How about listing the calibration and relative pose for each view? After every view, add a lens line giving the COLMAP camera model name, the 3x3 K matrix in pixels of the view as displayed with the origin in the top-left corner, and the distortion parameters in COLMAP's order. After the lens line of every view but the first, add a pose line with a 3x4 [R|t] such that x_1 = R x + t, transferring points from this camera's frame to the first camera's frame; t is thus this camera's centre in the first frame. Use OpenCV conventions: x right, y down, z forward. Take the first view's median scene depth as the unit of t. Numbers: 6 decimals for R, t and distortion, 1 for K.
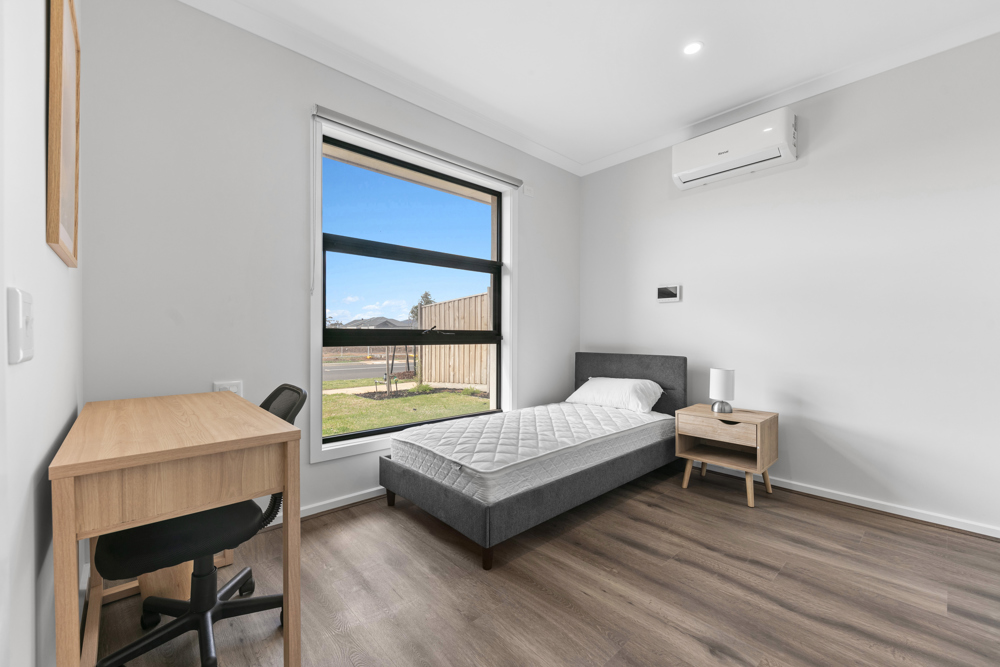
lens RADIAL K [[378.6, 0, 500.0], [0, 378.6, 333.5], [0, 0, 1]] dist [0.002234, 0.000022]
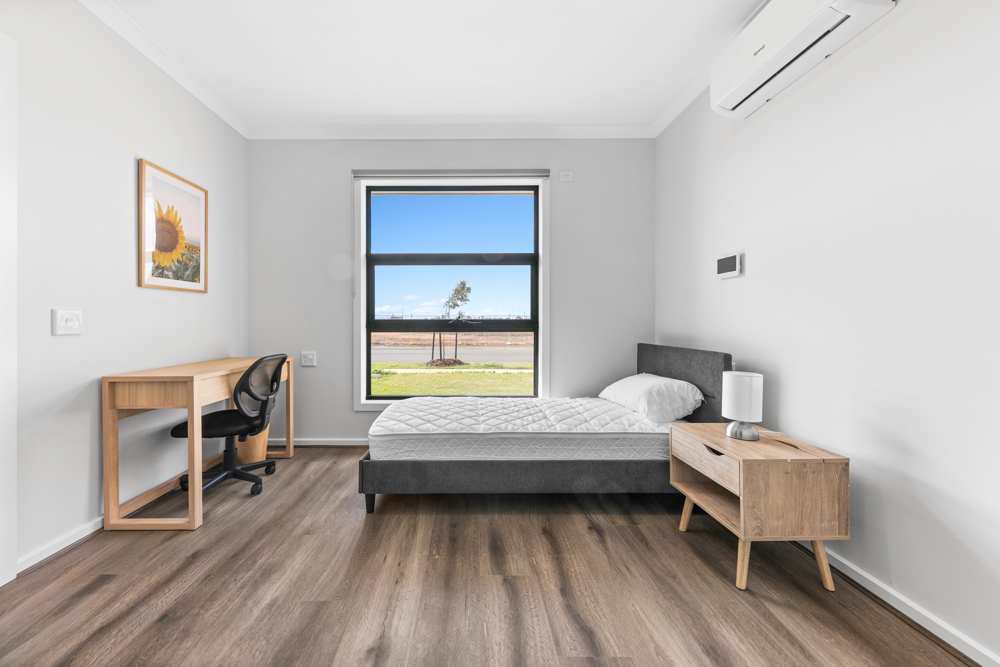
lens RADIAL K [[353.9, 0, 499.9], [0, 353.9, 318.4], [0, 0, 1]] dist [-0.000835, -0.000232]
pose [[0.767053, -0.012173, -0.641469, 0.676466], [0.005350, 0.999907, -0.012577, 0.001183], [0.641562, 0.006215, 0.767046, 0.245368]]
